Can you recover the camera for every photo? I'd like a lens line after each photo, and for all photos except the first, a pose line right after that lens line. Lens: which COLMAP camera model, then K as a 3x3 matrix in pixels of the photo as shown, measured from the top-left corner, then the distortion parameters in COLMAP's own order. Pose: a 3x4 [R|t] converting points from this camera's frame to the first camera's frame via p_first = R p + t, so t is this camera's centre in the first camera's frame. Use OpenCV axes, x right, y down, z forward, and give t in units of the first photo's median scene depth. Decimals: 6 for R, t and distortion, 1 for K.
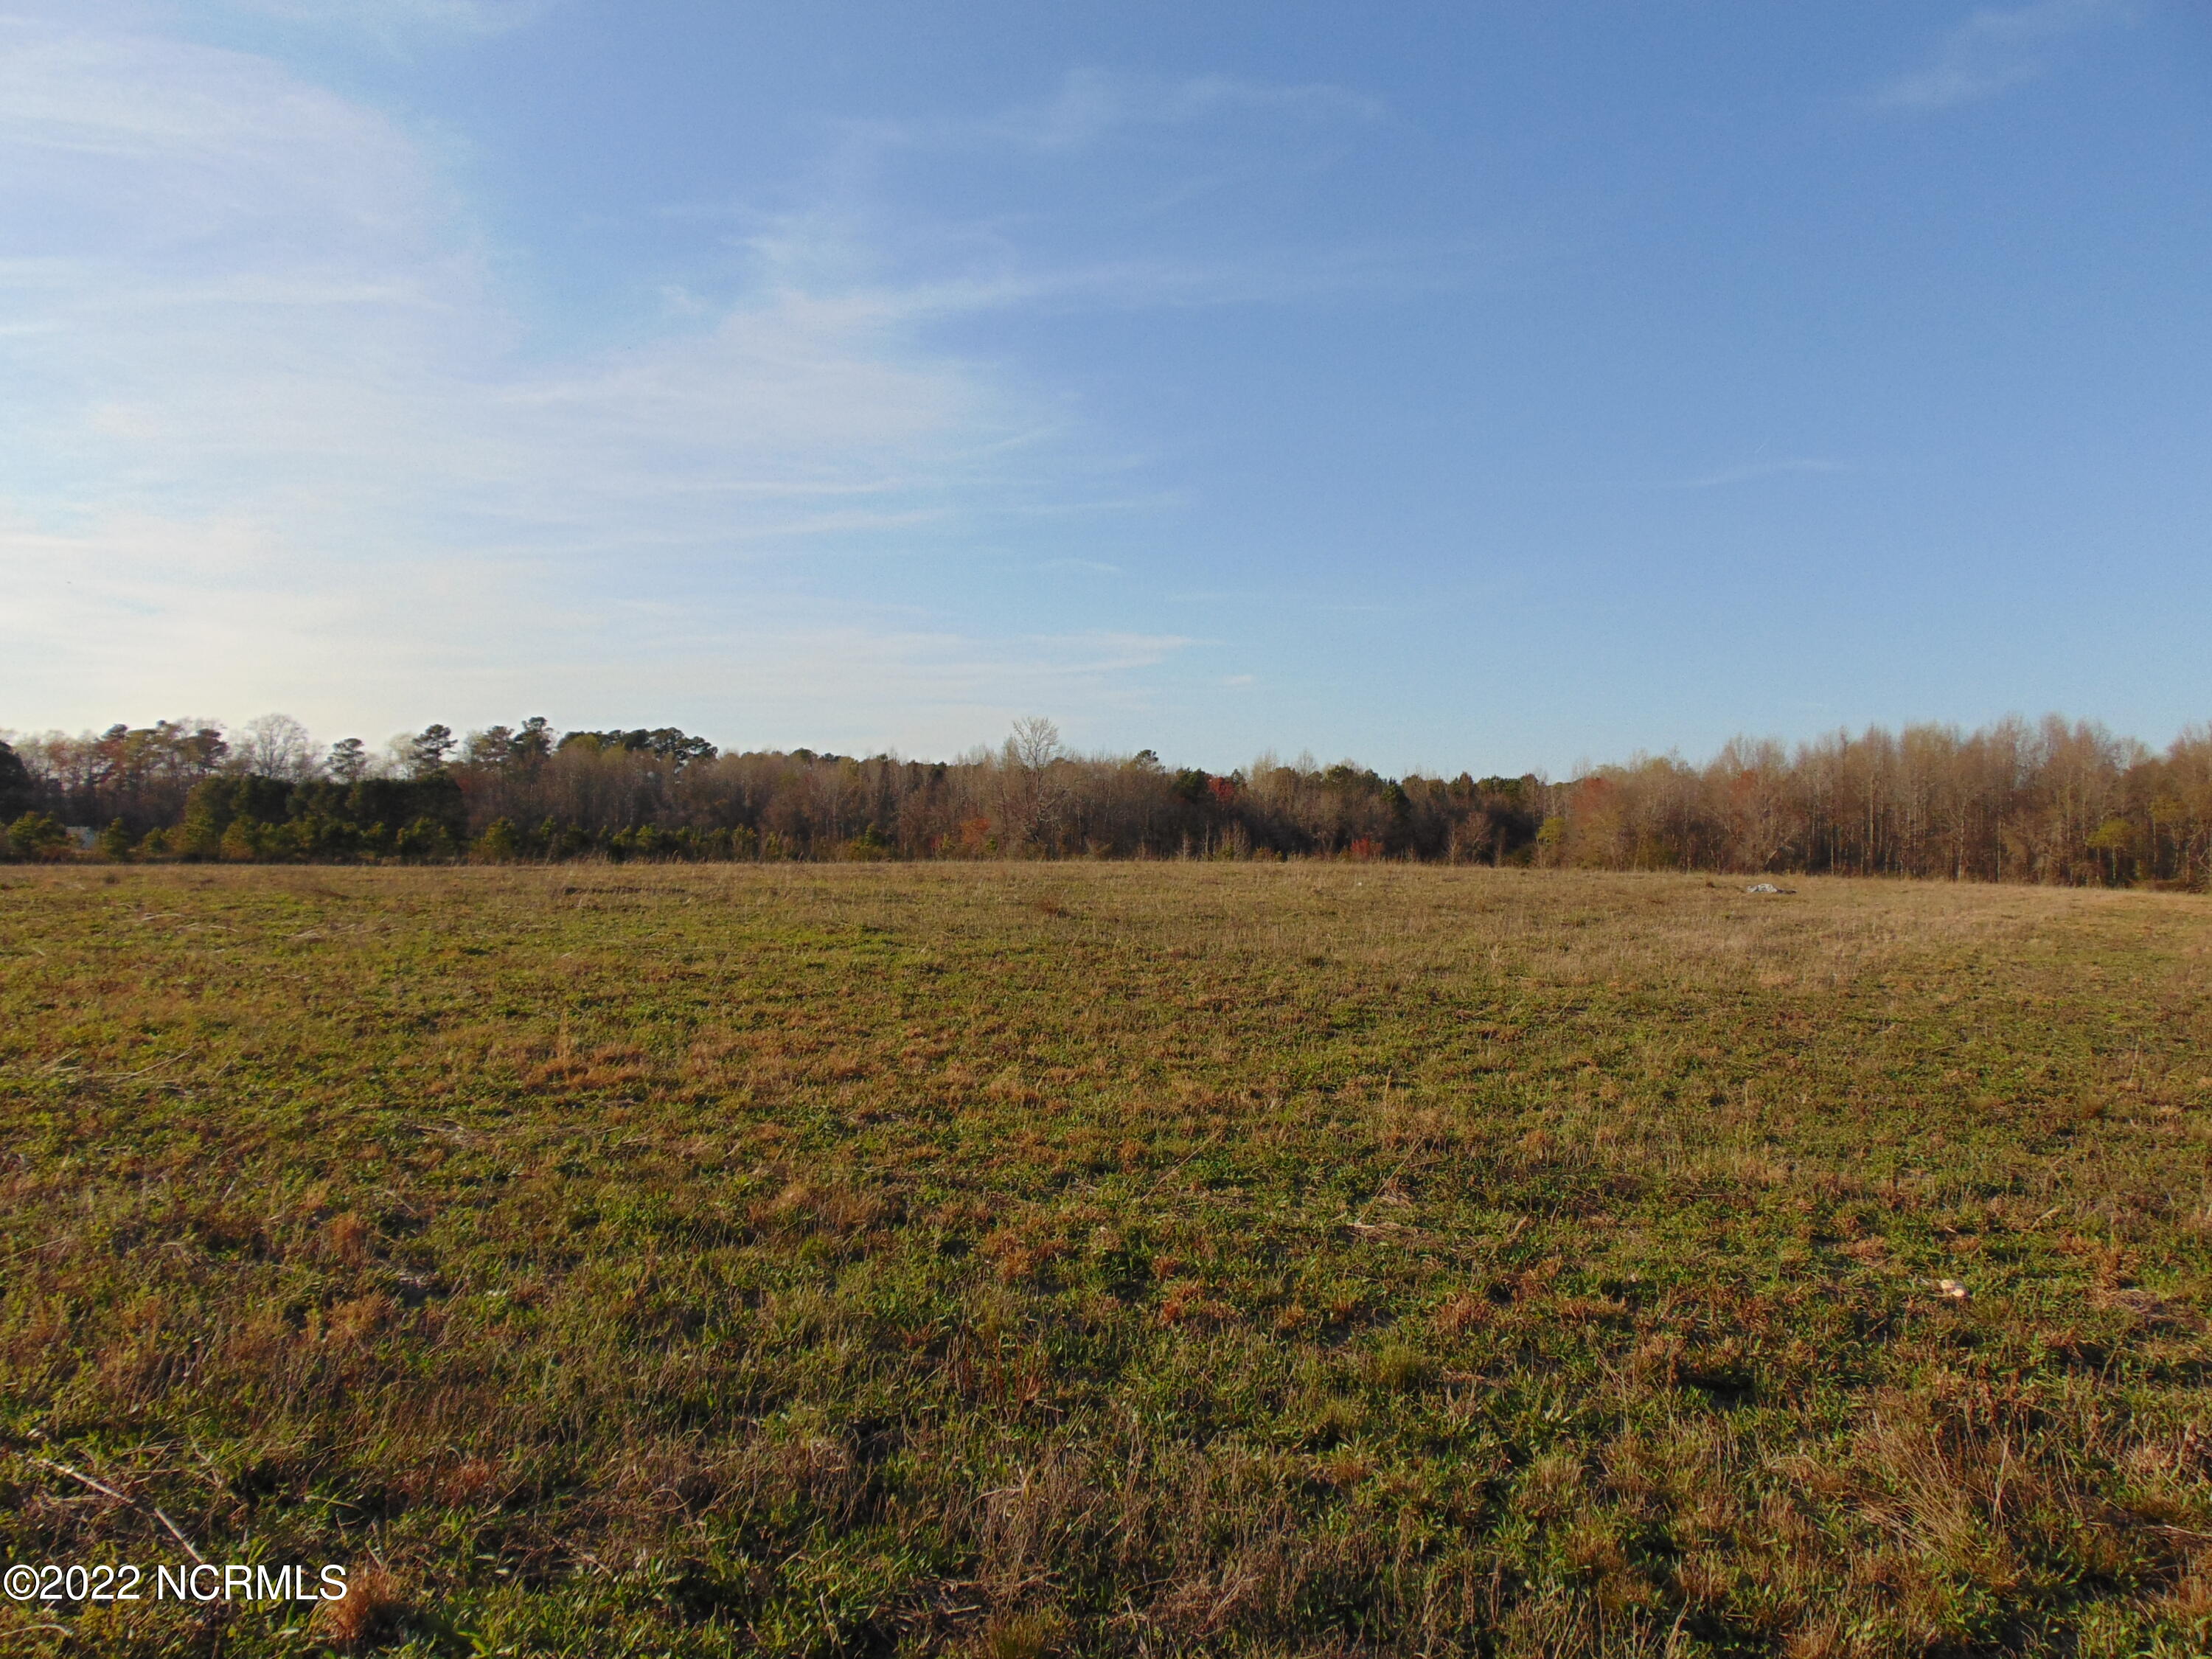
lens RADIAL K [[1658.8, 0, 1109.4], [0, 1658.8, 822.0], [0, 0, 1]] dist [-0.040188, 0.085652]
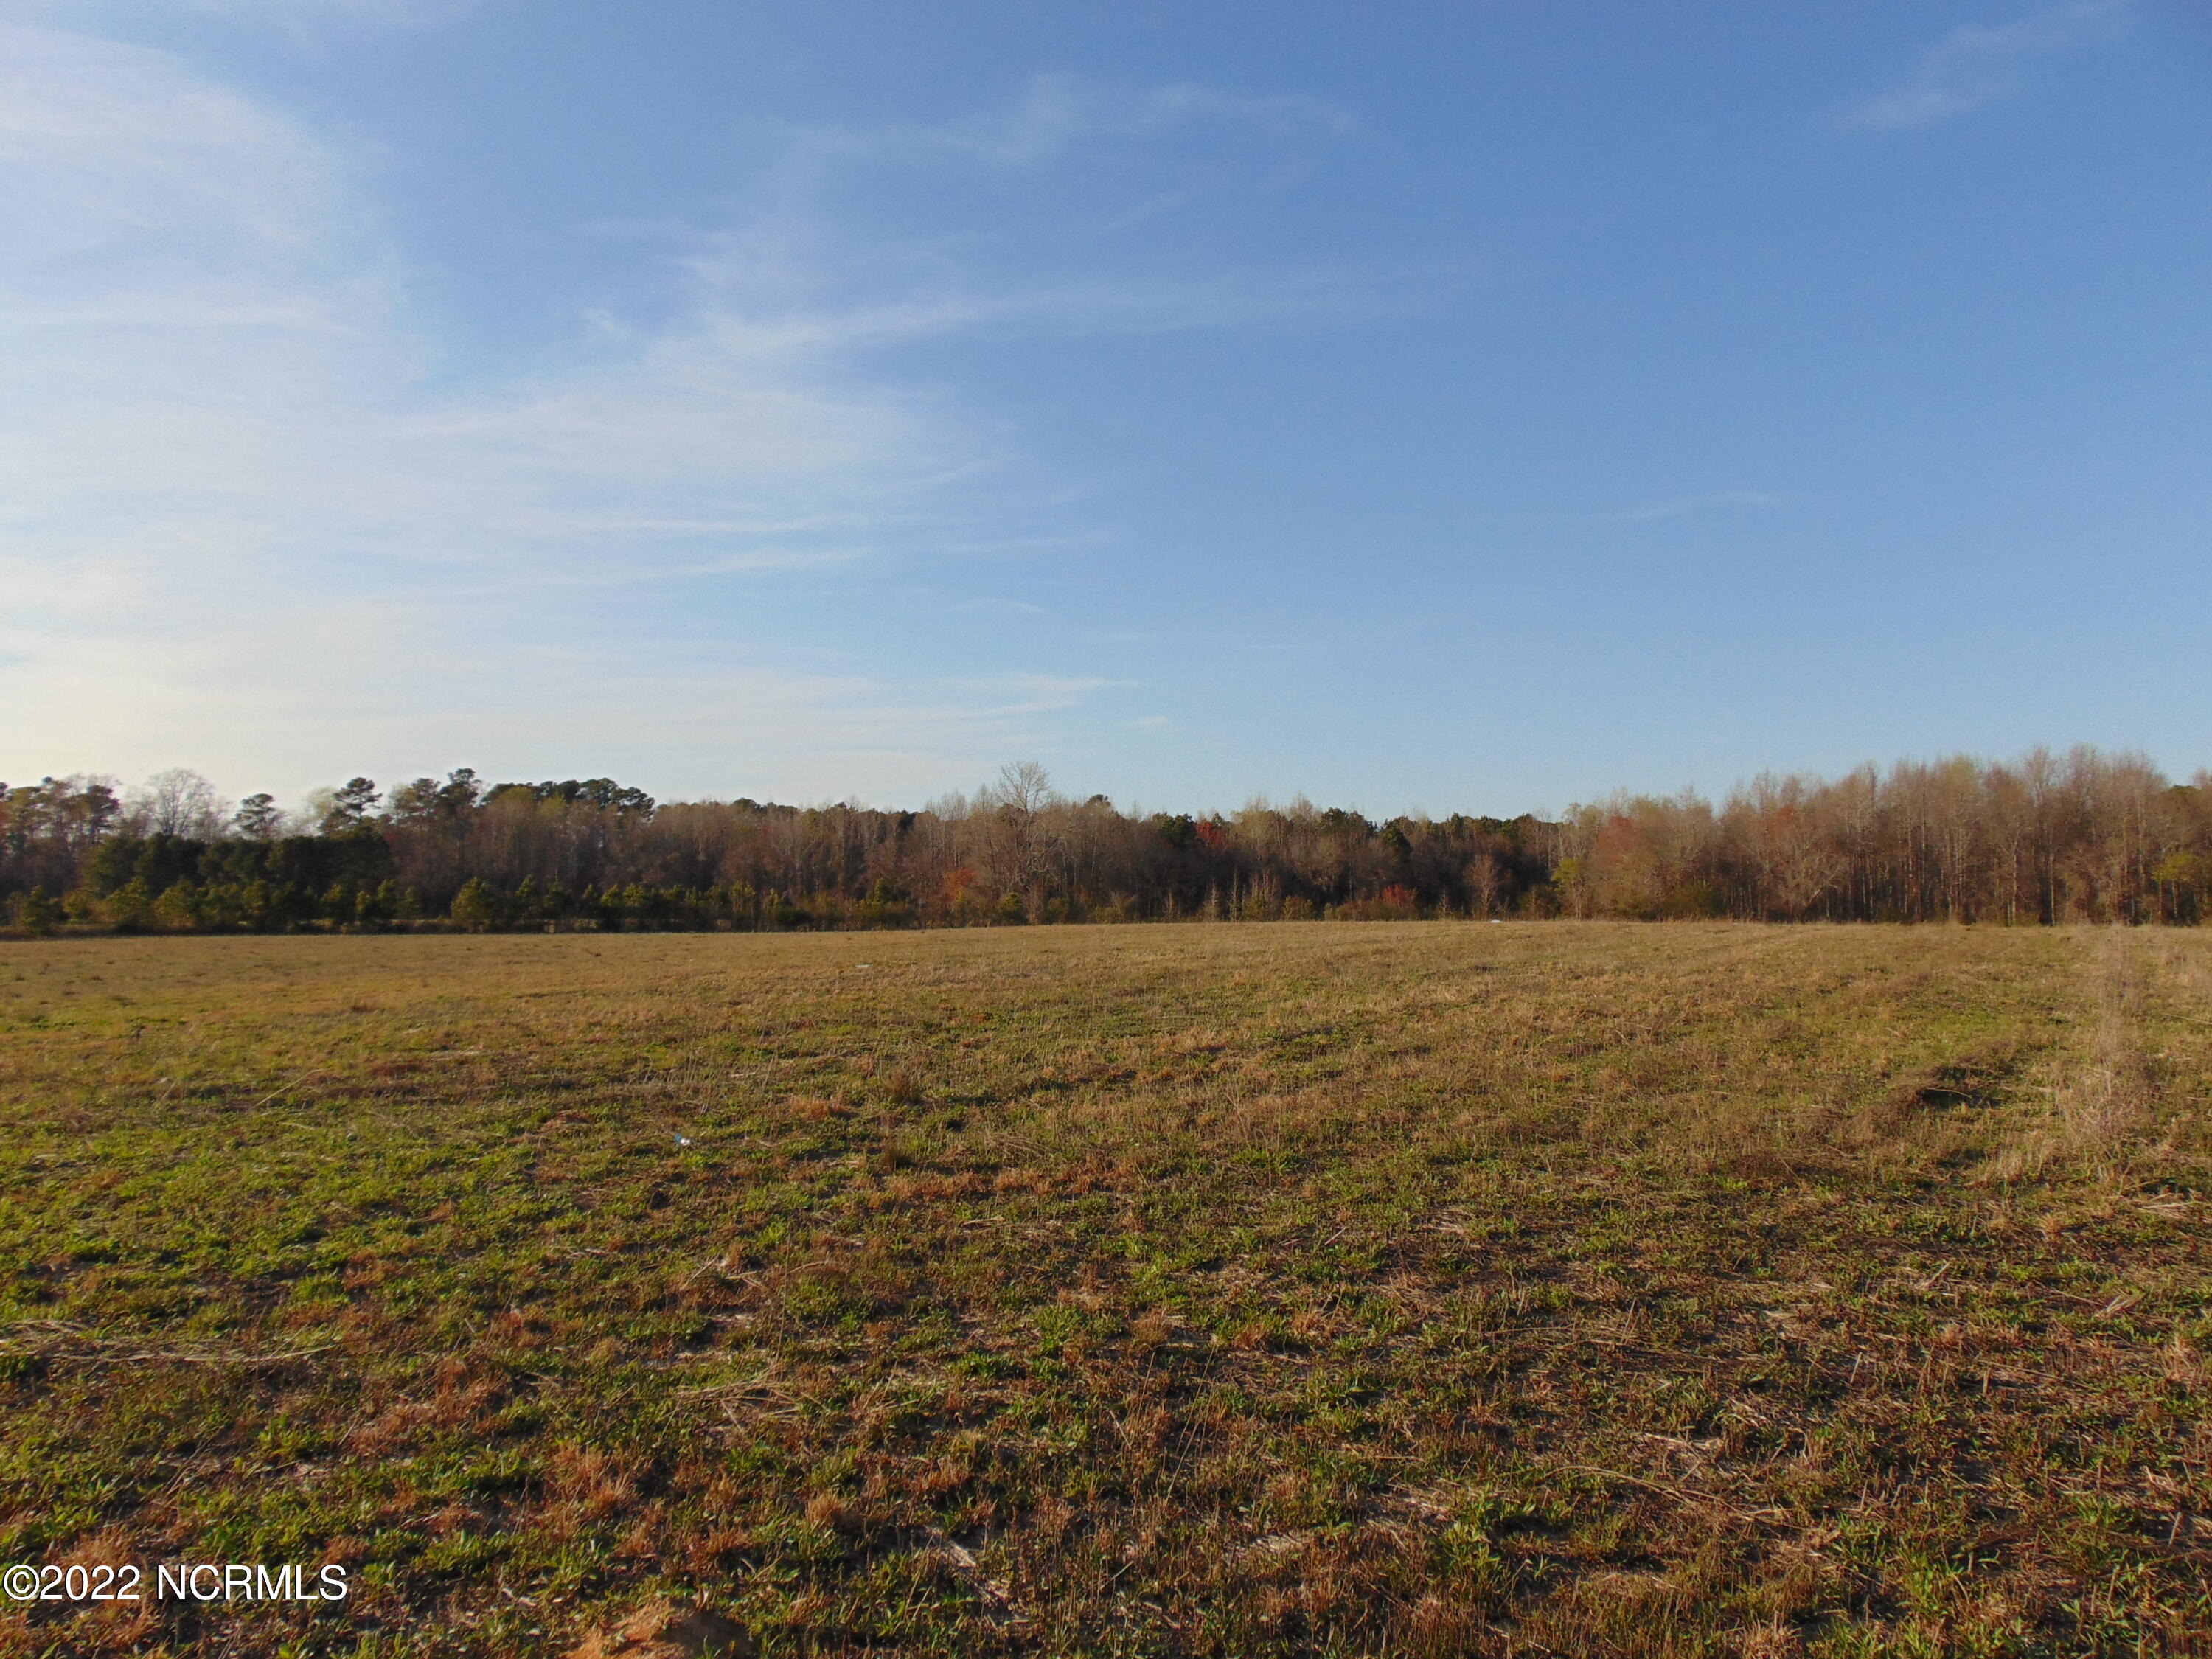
lens RADIAL K [[1658.8, 0, 1109.4], [0, 1658.8, 822.0], [0, 0, 1]] dist [-0.040188, 0.085652]
pose [[0.997822, -0.014738, 0.064301, -0.076515], [0.016490, 0.999505, -0.026804, -0.003191], [-0.063874, 0.027806, 0.997571, 0.071740]]
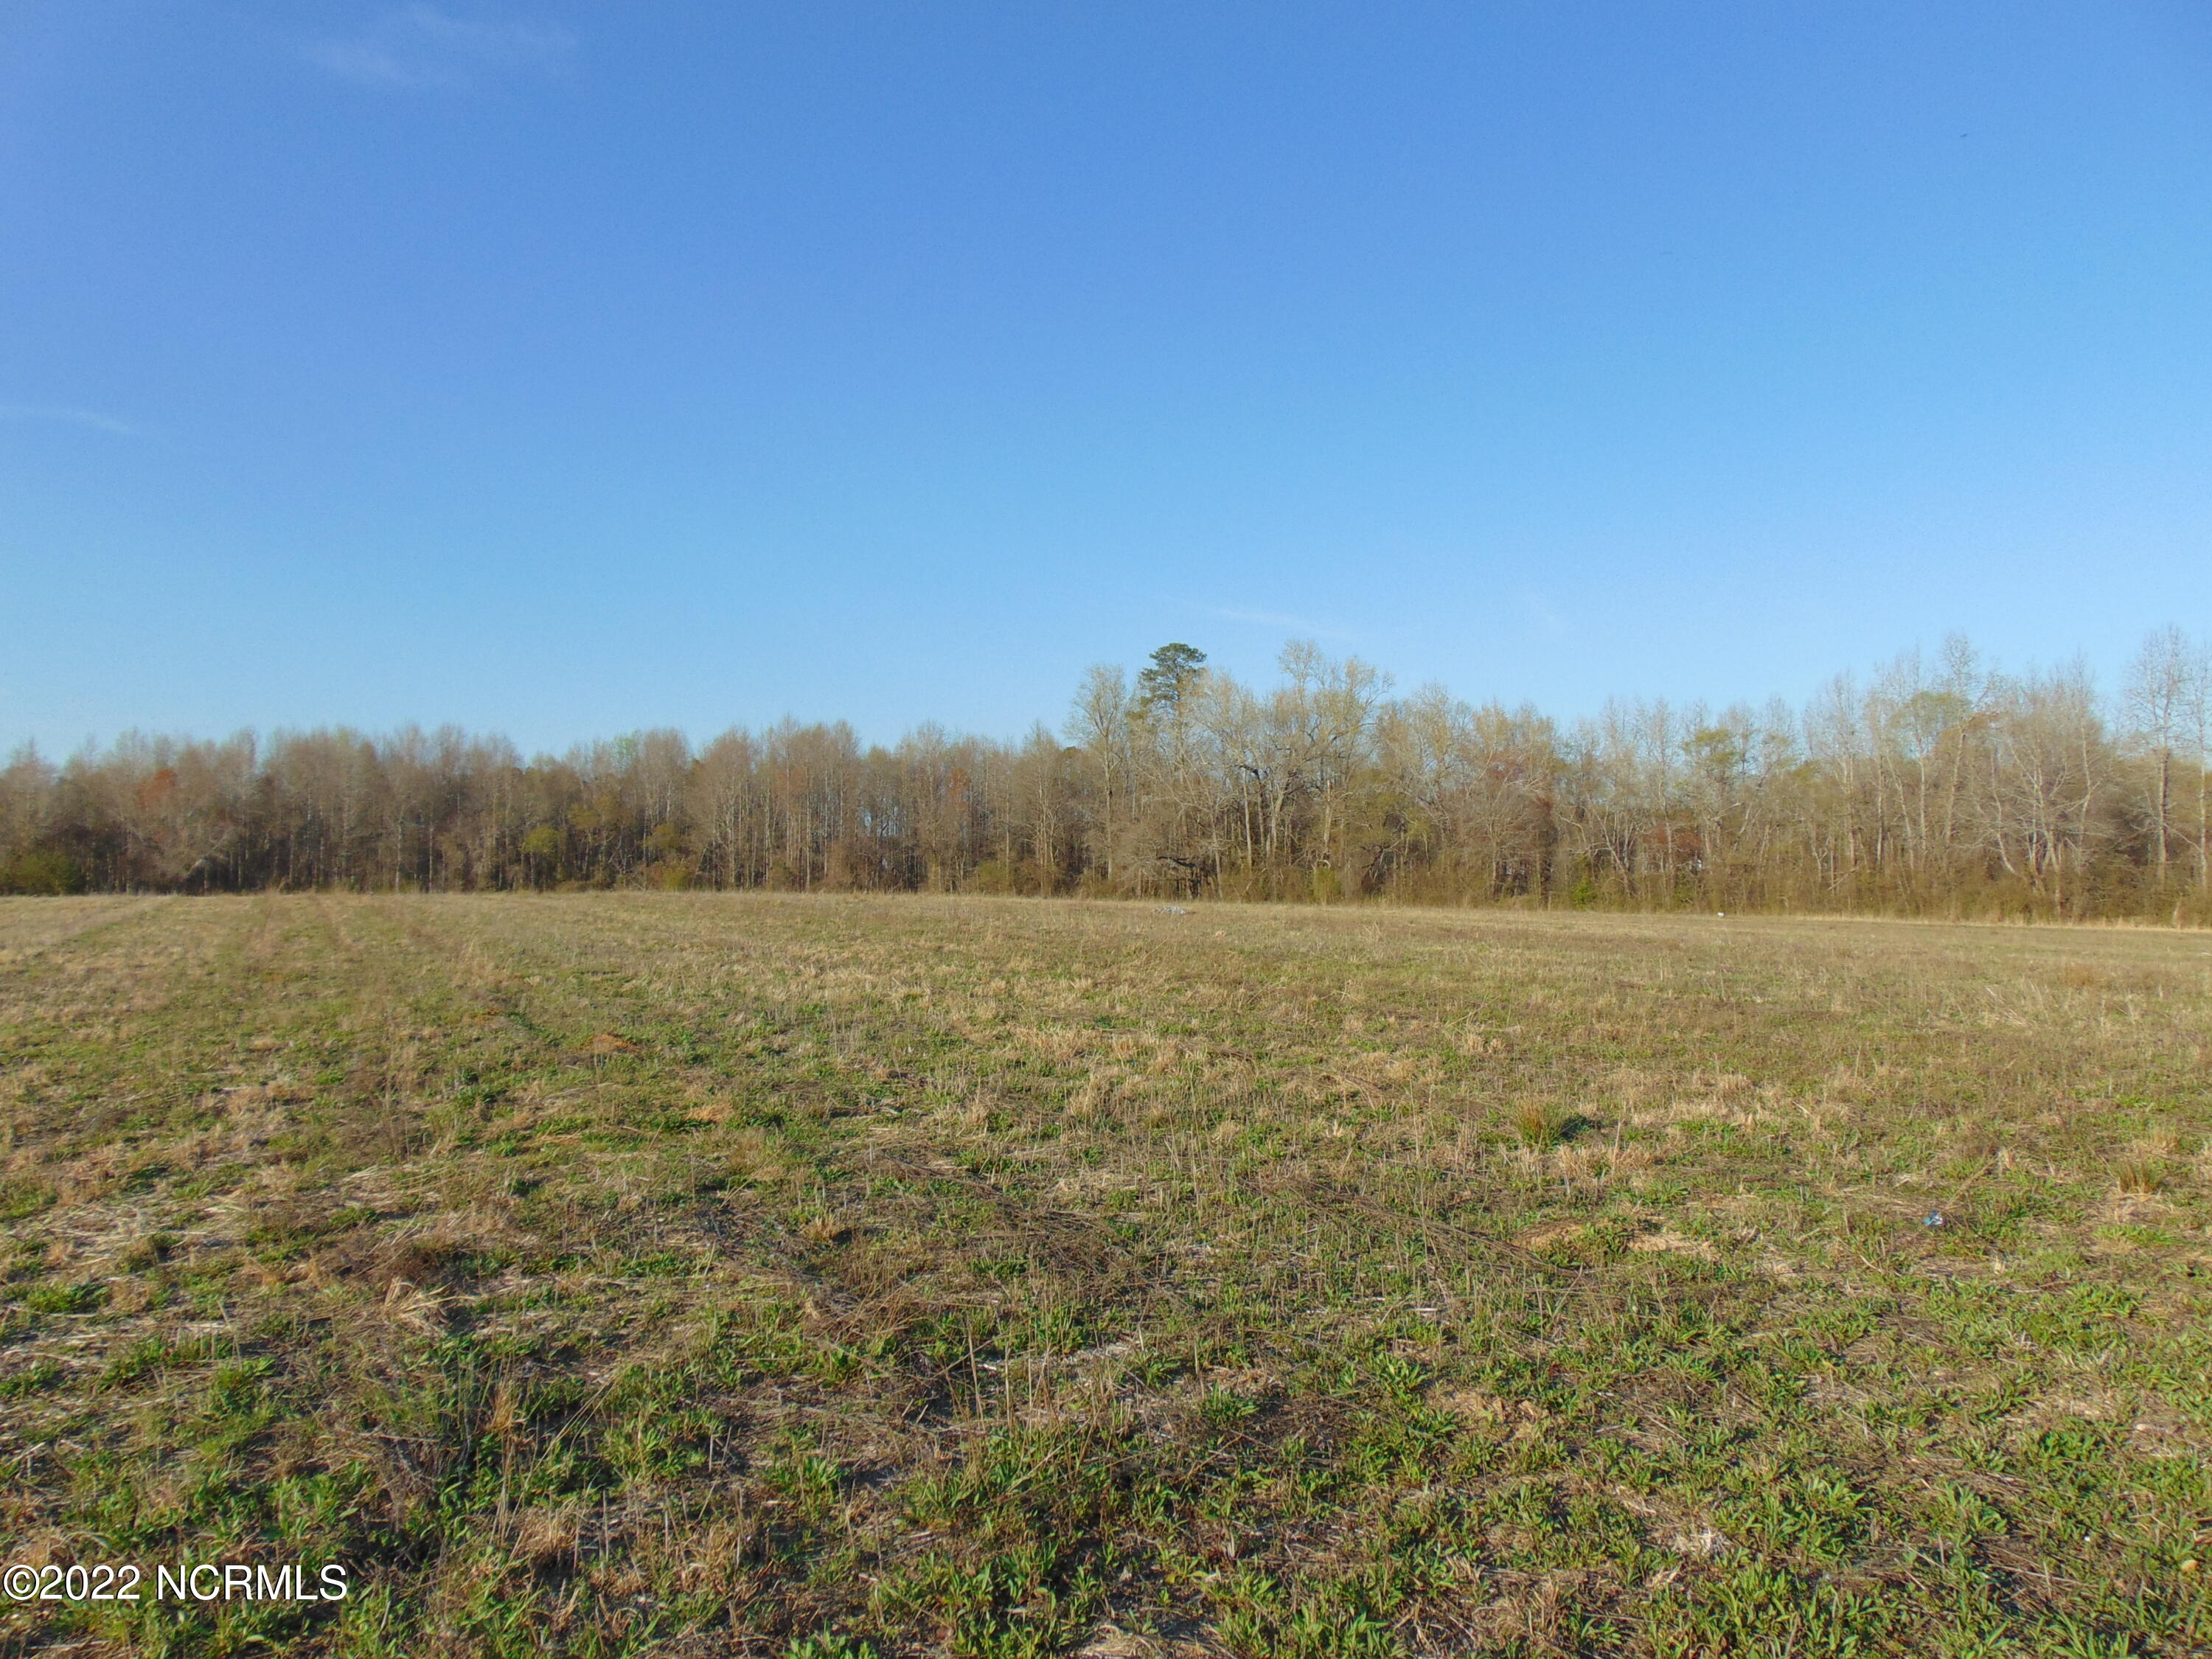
lens RADIAL K [[1658.8, 0, 1109.4], [0, 1658.8, 822.0], [0, 0, 1]] dist [-0.040188, 0.085652]
pose [[0.515440, 0.003731, 0.856918, -0.123433], [-0.003256, 0.999992, -0.002395, -0.002874], [-0.856920, -0.001555, 0.515448, 0.120144]]
